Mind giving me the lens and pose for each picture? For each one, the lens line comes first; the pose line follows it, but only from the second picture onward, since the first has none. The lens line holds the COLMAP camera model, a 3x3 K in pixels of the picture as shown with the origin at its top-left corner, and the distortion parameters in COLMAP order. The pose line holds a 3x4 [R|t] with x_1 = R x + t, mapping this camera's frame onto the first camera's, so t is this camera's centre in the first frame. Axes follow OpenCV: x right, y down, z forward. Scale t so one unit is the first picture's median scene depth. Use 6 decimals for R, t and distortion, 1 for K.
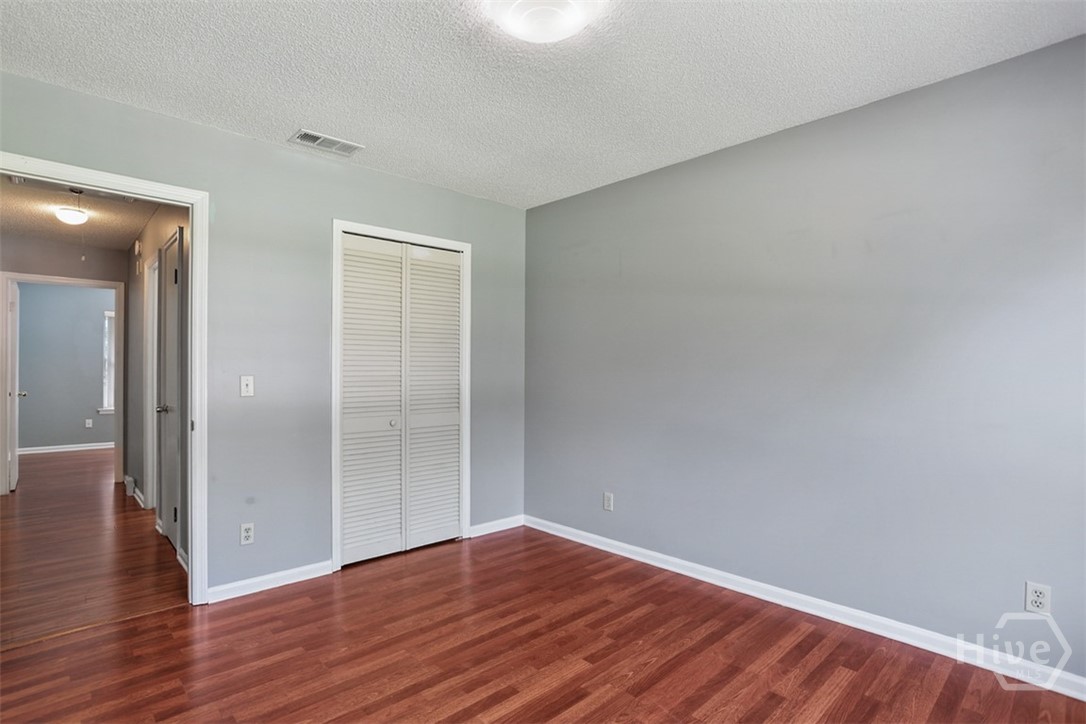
lens RADIAL K [[540.1, 0, 546.1], [0, 540.1, 369.6], [0, 0, 1]] dist [-0.024651, 0.006072]
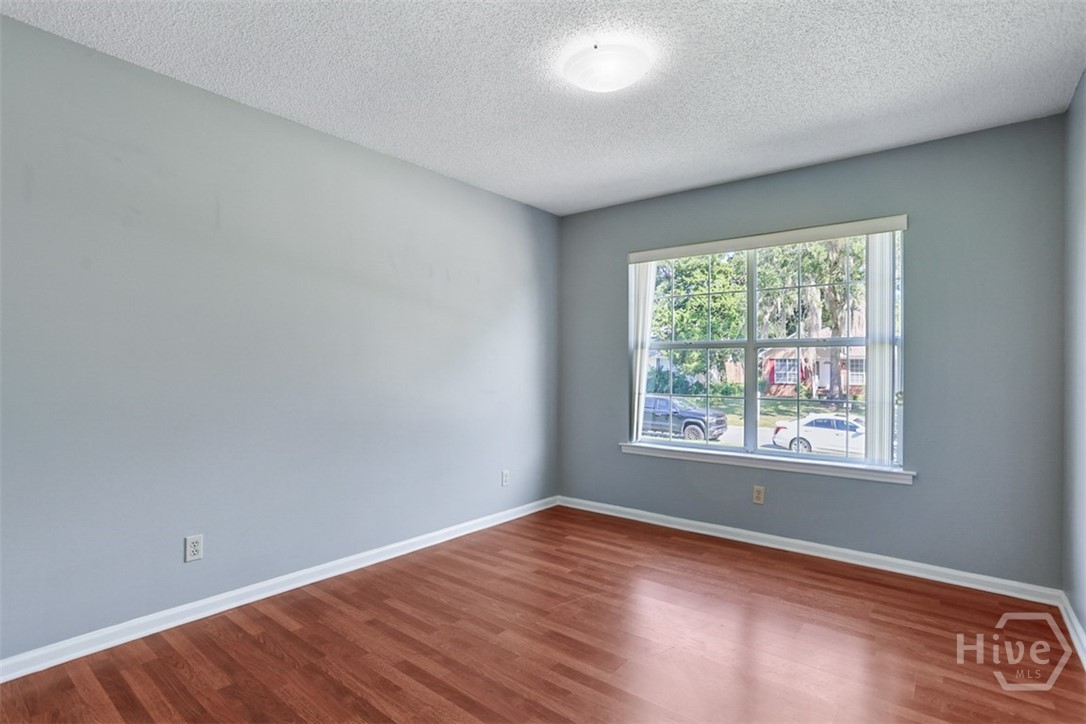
lens RADIAL K [[540.1, 0, 543.6], [0, 540.1, 359.4], [0, 0, 1]] dist [-0.024651, 0.006072]
pose [[-0.144551, 0.007356, 0.989470, -0.857477], [-0.023182, 0.999673, -0.010818, 0.006459], [-0.989226, -0.024501, -0.144334, 0.926780]]
